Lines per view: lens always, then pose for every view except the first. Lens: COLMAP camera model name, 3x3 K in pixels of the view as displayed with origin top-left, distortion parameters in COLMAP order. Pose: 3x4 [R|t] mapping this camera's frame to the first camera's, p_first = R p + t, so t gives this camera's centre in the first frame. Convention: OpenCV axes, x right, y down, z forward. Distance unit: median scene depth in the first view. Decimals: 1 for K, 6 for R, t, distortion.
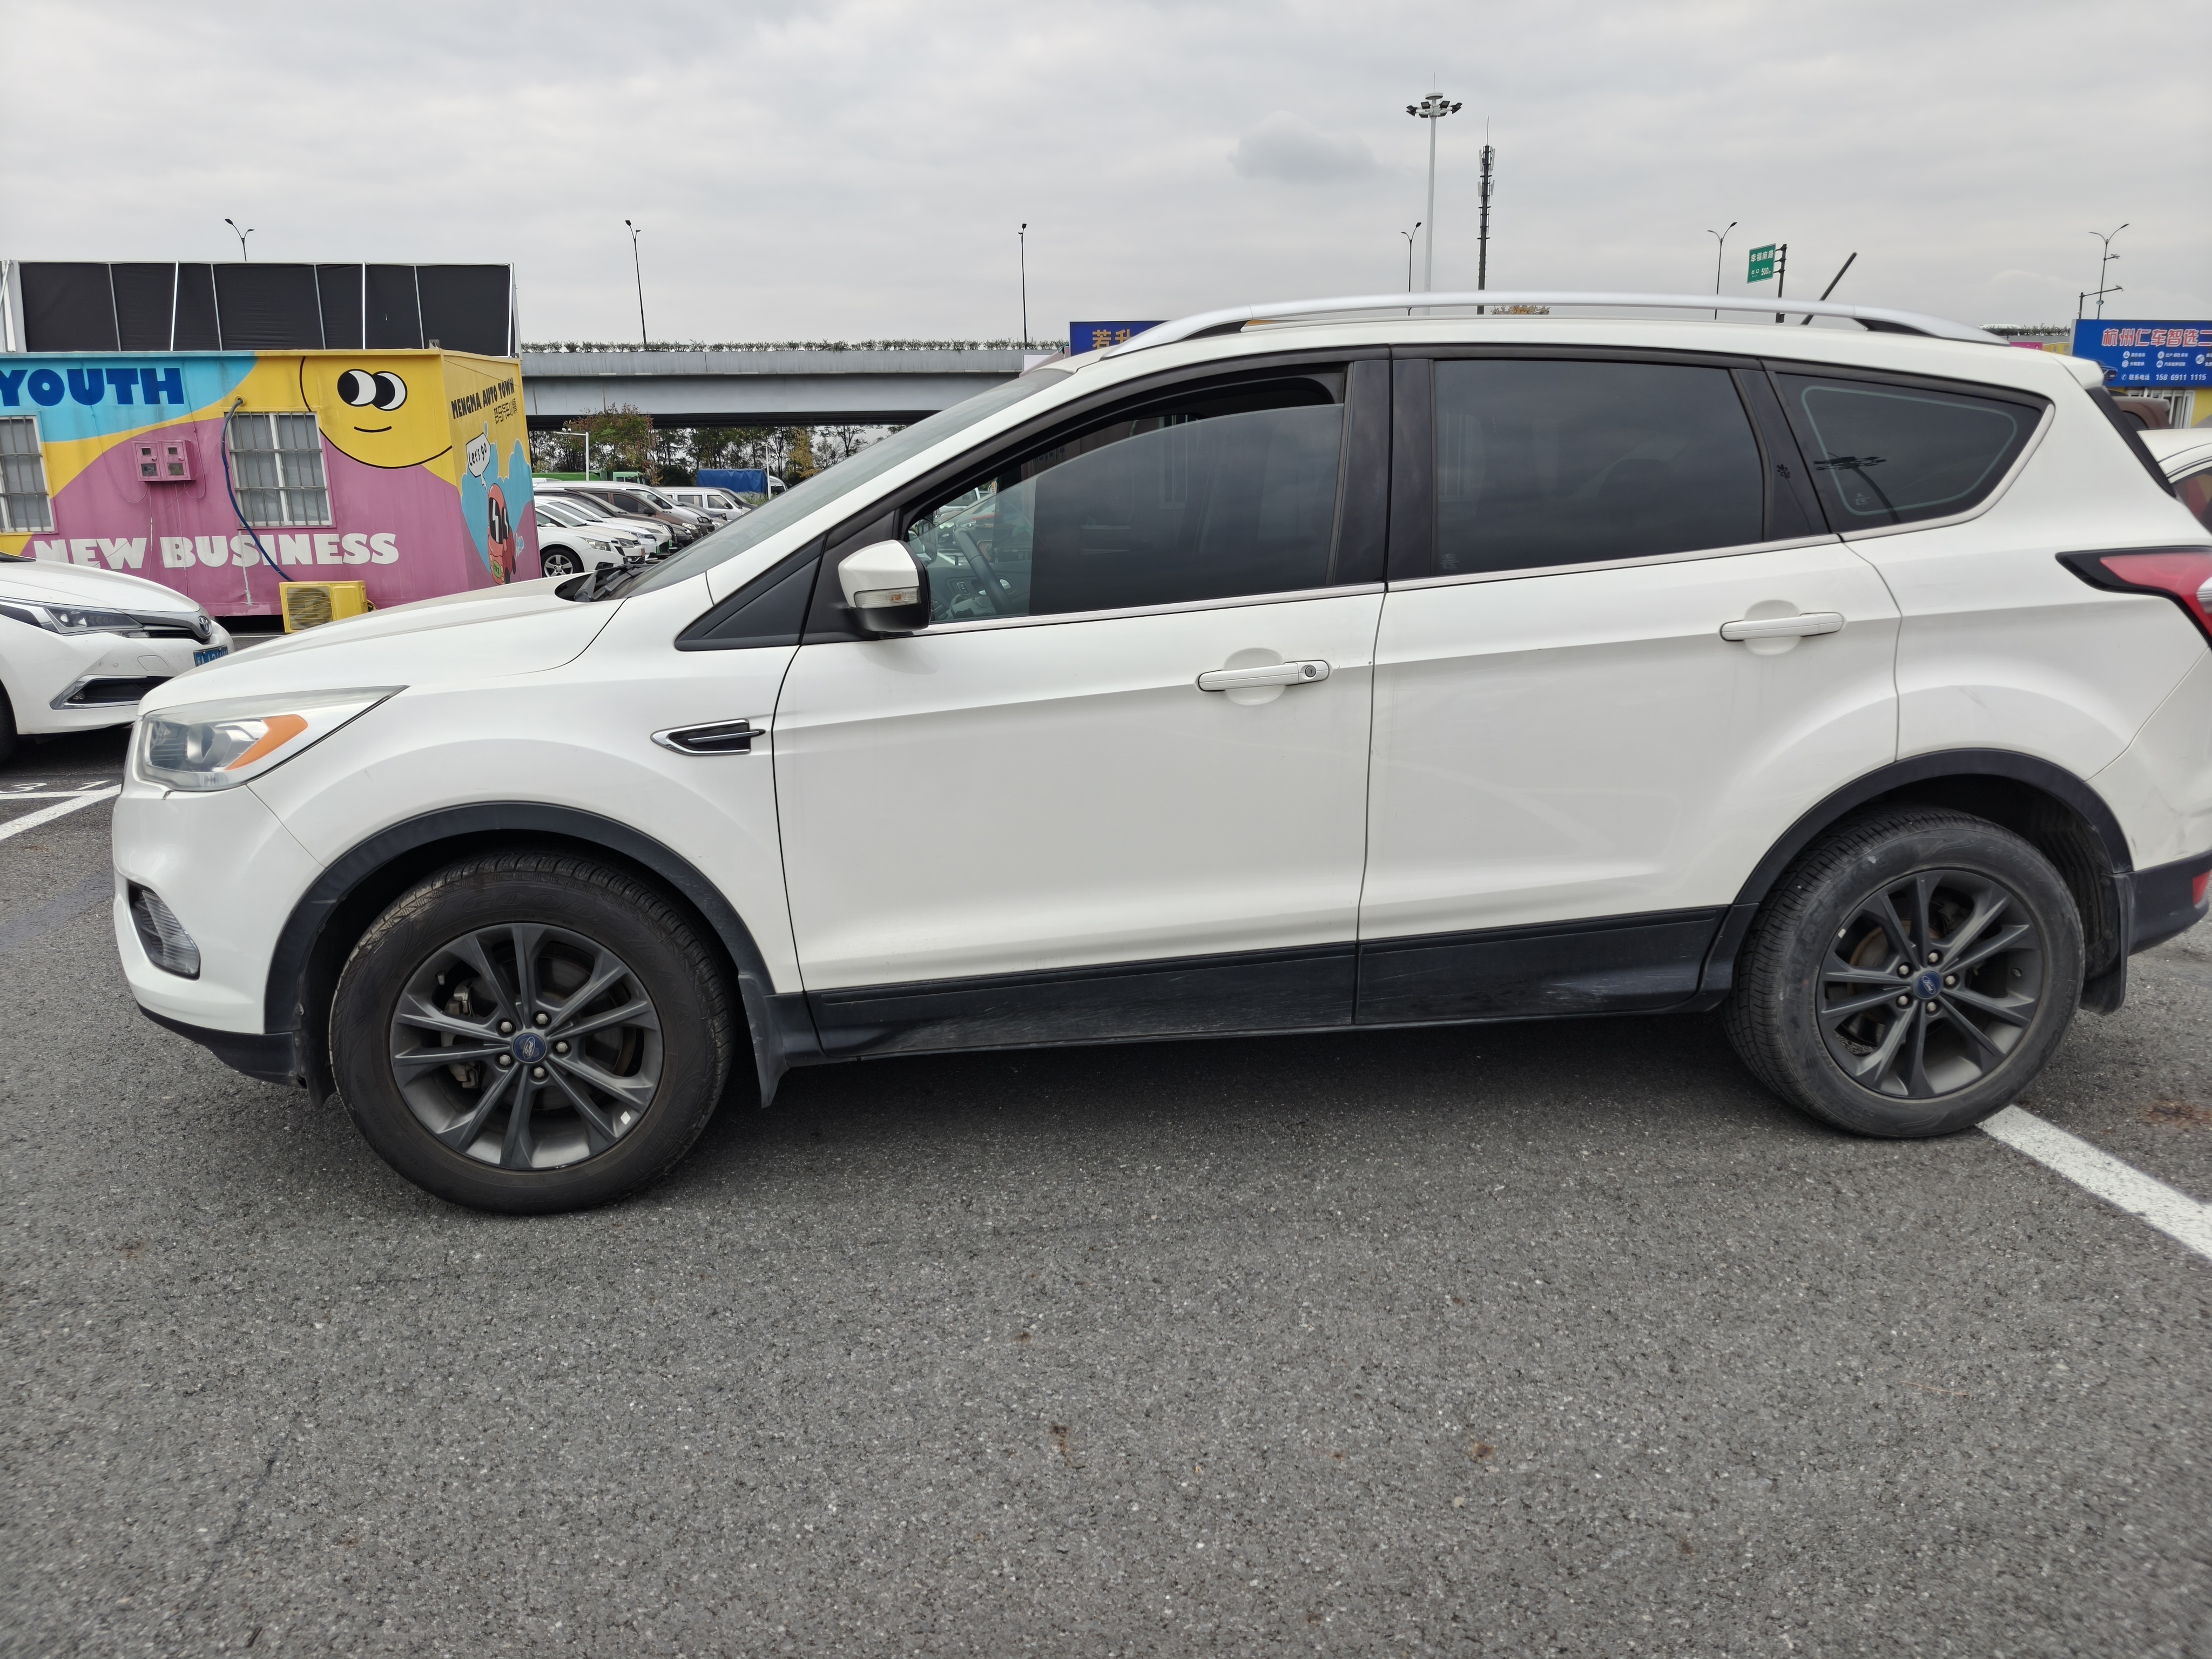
lens RADIAL K [[1516.1, 0, 1097.1], [0, 1516.1, 831.9], [0, 0, 1]] dist [0.029195, -0.022427]
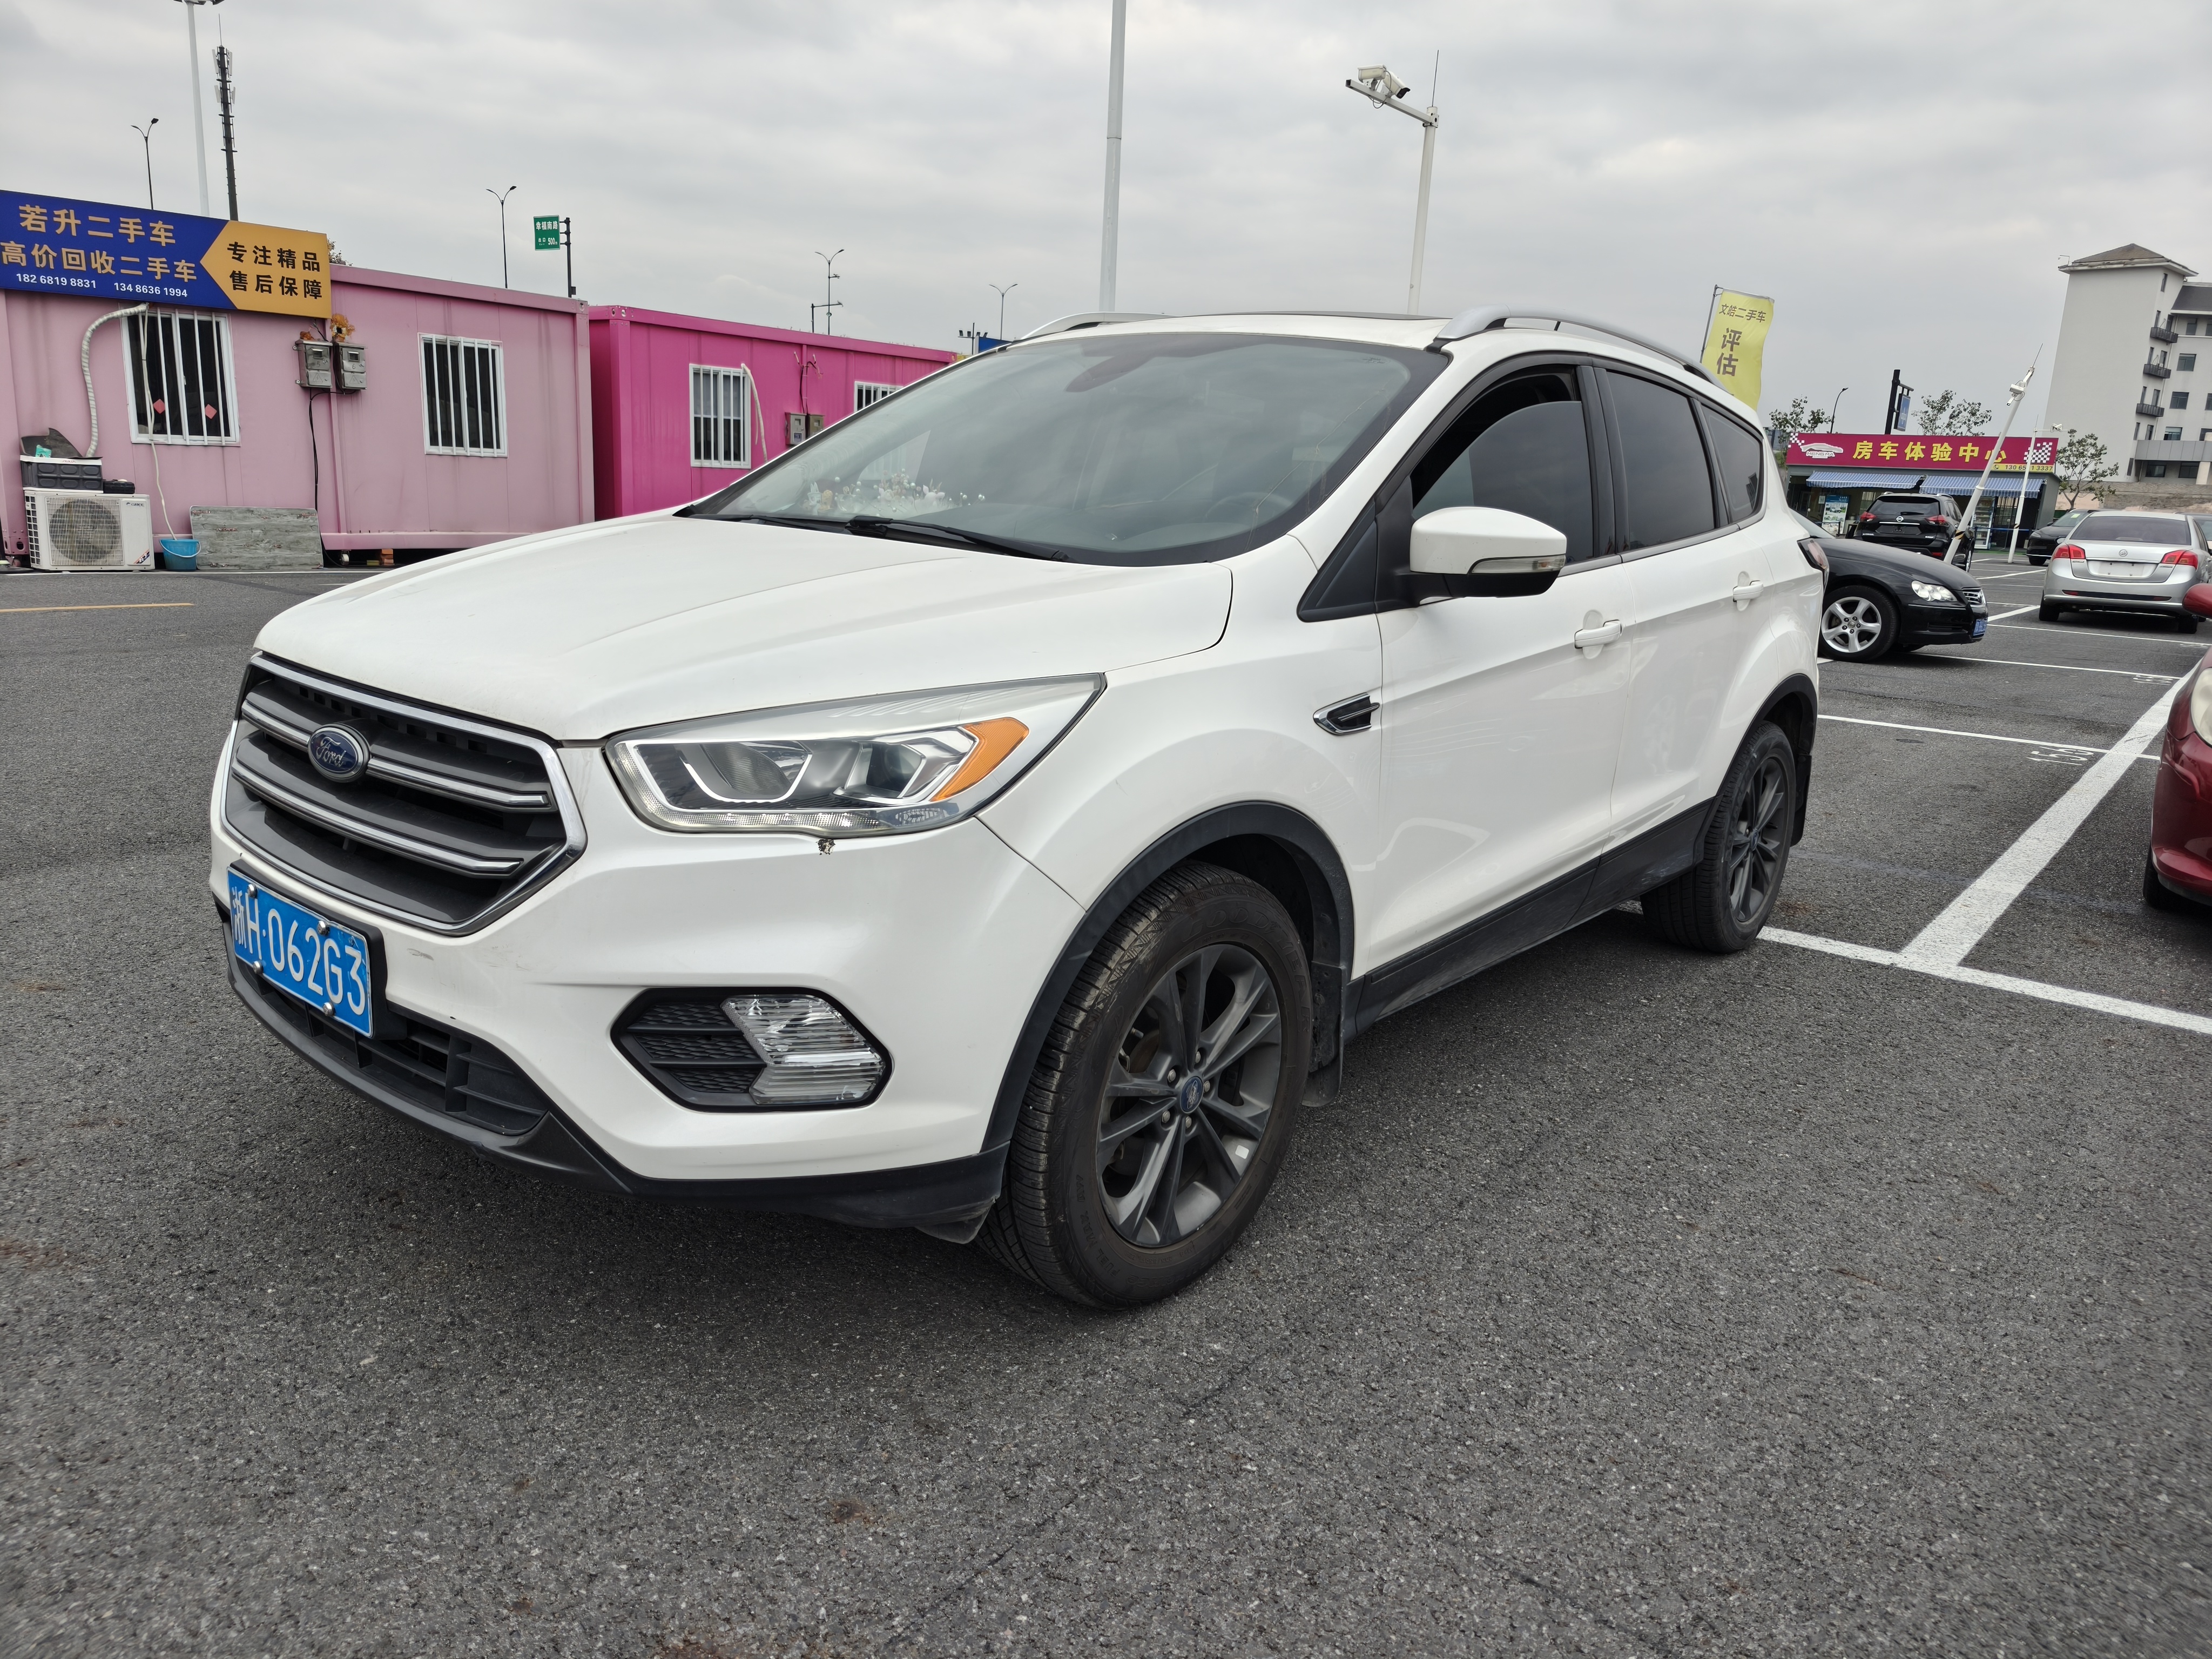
lens RADIAL K [[1516.1, 0, 1095.7], [0, 1516.1, 824.3], [0, 0, 1]] dist [0.029195, -0.022427]
pose [[0.721976, -0.107587, 0.683503, -0.982113], [0.094681, 0.993907, 0.056436, -0.060611], [-0.685410, 0.023969, 0.727763, 0.421487]]
